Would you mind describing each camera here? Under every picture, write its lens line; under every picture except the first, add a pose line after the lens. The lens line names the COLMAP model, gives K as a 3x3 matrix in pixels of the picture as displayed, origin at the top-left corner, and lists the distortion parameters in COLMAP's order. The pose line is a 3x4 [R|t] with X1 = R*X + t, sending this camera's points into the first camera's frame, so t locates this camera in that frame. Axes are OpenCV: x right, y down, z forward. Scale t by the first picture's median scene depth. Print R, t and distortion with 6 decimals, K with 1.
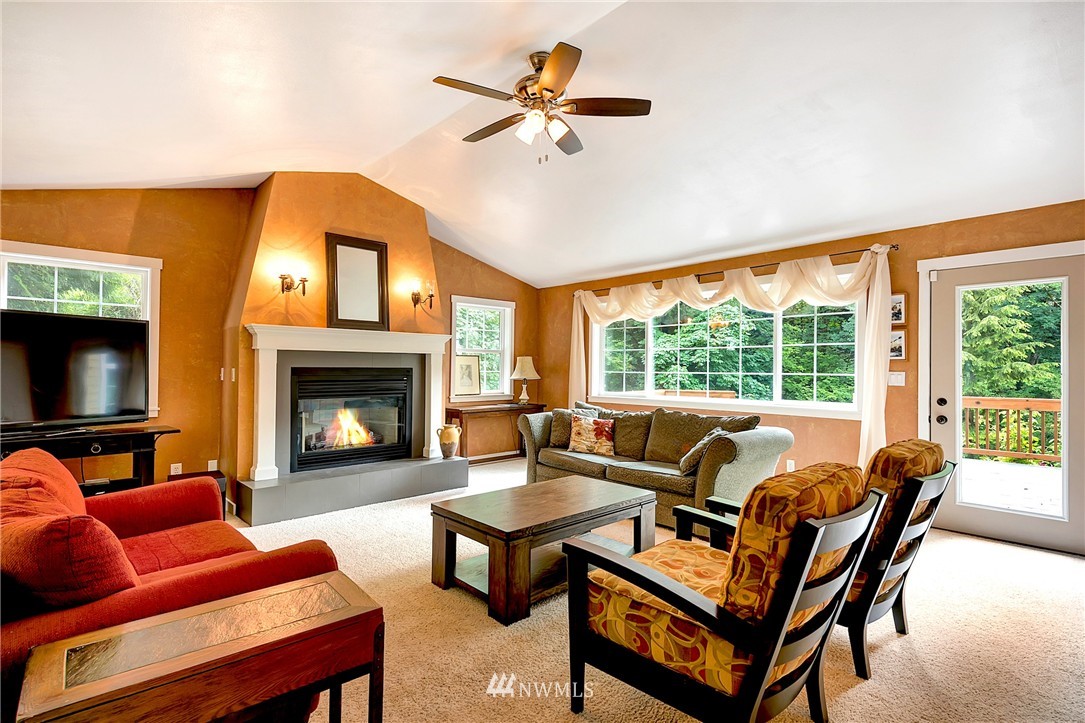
lens RADIAL K [[525.6, 0, 542.5], [0, 525.6, 361.5], [0, 0, 1]] dist [0.041220, -0.000200]
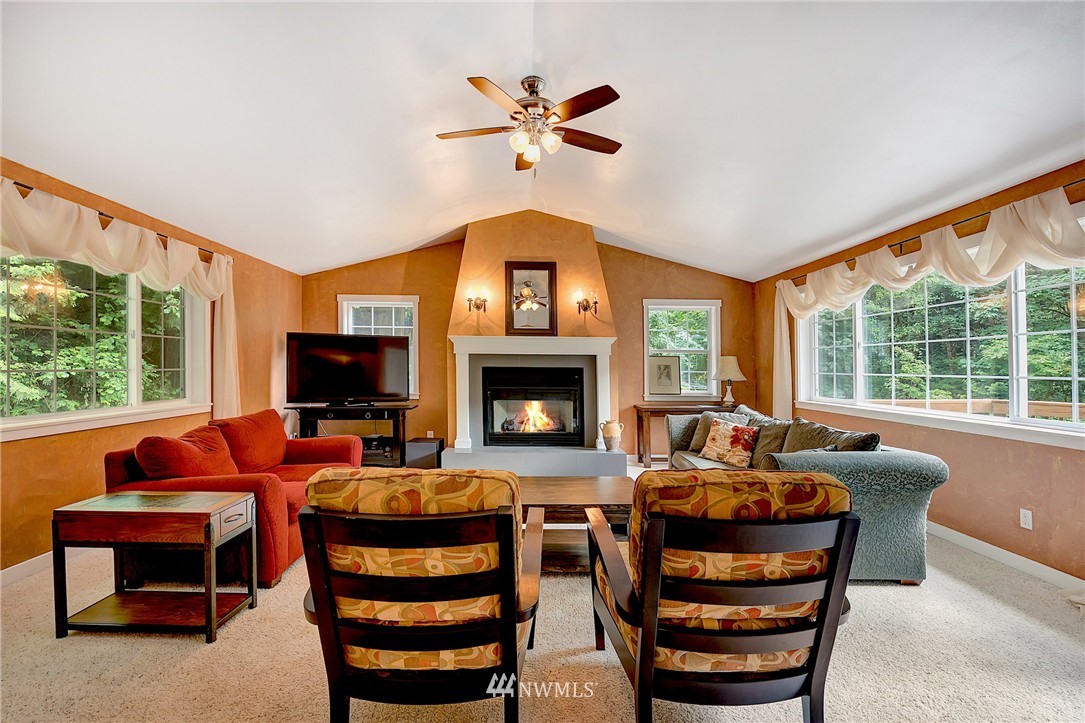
lens RADIAL K [[487.1, 0, 542.5], [0, 487.1, 361.5], [0, 0, 1]] dist [-0.000207, -0.000069]
pose [[0.762867, -0.005679, -0.646530, 0.388096], [0.004438, 0.999984, -0.003548, 0.002370], [0.646540, -0.000163, 0.762880, 0.151462]]
